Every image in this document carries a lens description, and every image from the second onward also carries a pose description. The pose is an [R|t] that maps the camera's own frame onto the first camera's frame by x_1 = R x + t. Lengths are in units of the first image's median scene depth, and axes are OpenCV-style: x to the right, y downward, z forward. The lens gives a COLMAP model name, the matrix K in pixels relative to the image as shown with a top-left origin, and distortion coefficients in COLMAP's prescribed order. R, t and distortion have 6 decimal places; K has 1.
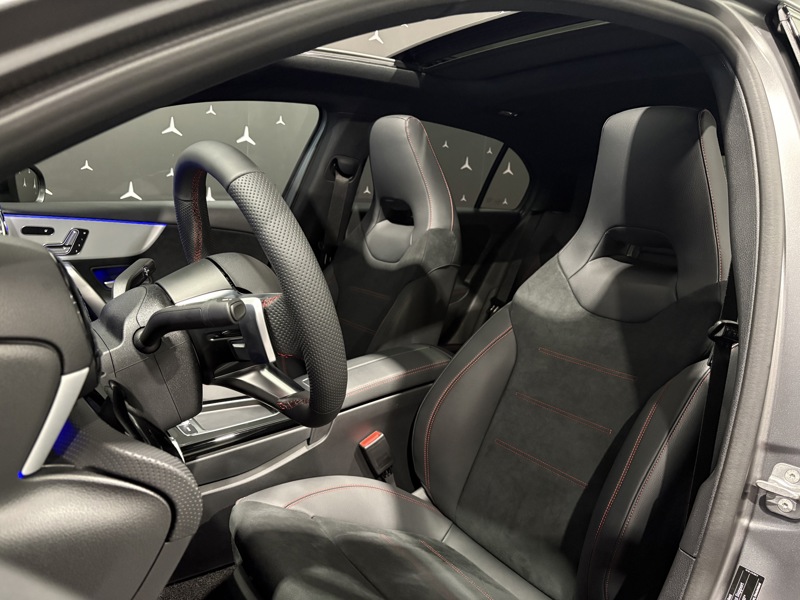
lens RADIAL K [[600.8, 0, 396.9], [0, 600.8, 300.6], [0, 0, 1]] dist [-0.004921, -0.005720]
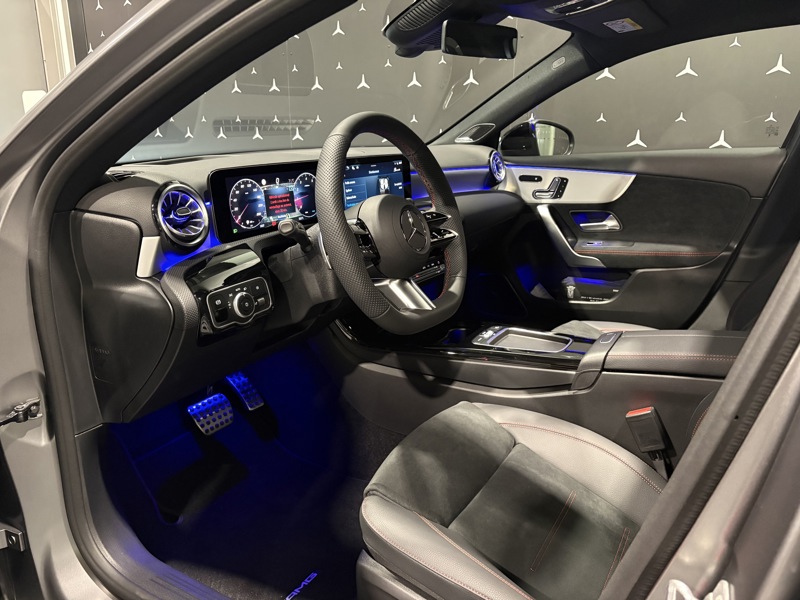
lens RADIAL K [[600.8, 0, 395.3], [0, 600.8, 299.8], [0, 0, 1]] dist [-0.004921, -0.005720]
pose [[0.400569, 0.188441, -0.896680, 0.461322], [-0.116169, 0.981171, 0.154301, -0.026337], [0.908873, 0.042358, 0.414918, 0.211479]]
